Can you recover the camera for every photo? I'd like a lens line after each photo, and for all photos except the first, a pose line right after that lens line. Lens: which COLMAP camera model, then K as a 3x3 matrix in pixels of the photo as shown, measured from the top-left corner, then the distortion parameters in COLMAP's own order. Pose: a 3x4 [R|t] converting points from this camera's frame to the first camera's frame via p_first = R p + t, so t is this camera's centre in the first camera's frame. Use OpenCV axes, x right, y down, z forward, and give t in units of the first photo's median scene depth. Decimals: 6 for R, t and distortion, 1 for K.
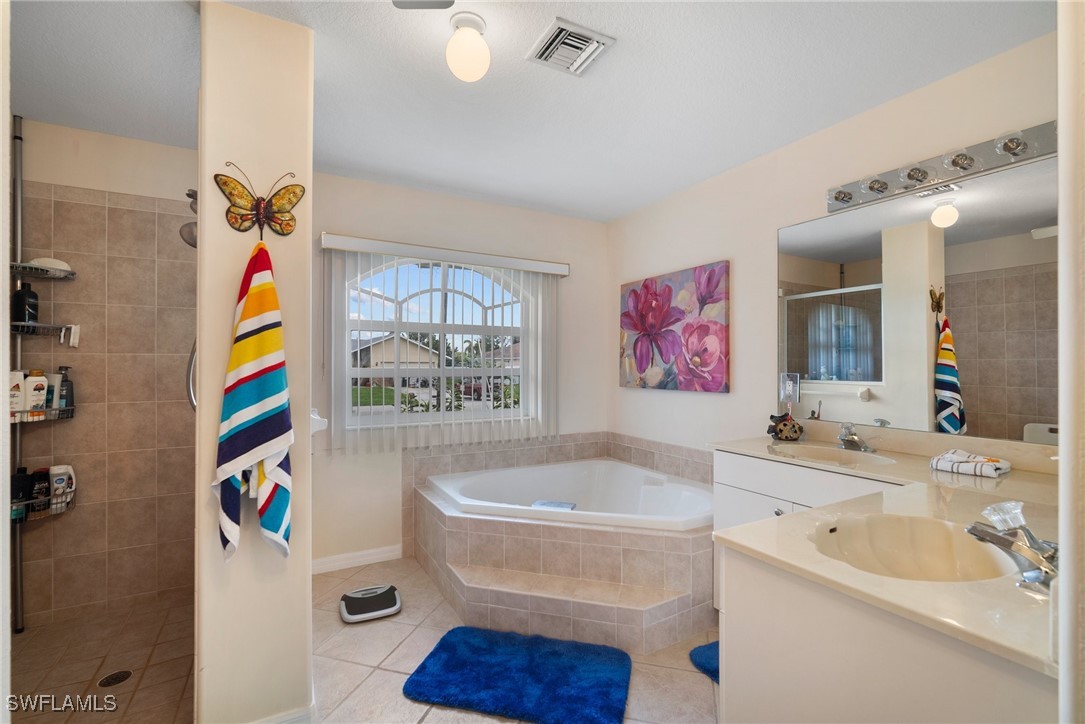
lens RADIAL K [[477.7, 0, 543.2], [0, 477.7, 356.7], [0, 0, 1]] dist [-0.007796, 0.000588]
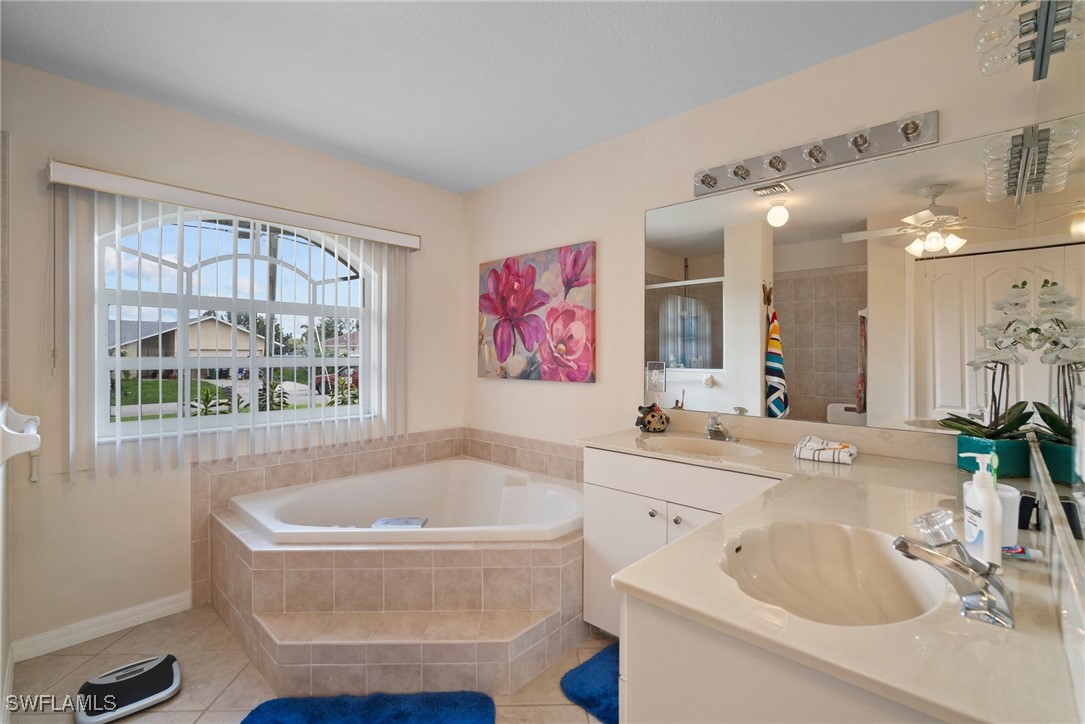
lens RADIAL K [[477.7, 0, 543.2], [0, 477.7, 356.7], [0, 0, 1]] dist [-0.007796, 0.000588]
pose [[0.954685, -0.001094, 0.297615, 0.012585], [-0.006274, 0.999697, 0.023800, 0.002902], [-0.297551, -0.024589, 0.954389, 0.136131]]
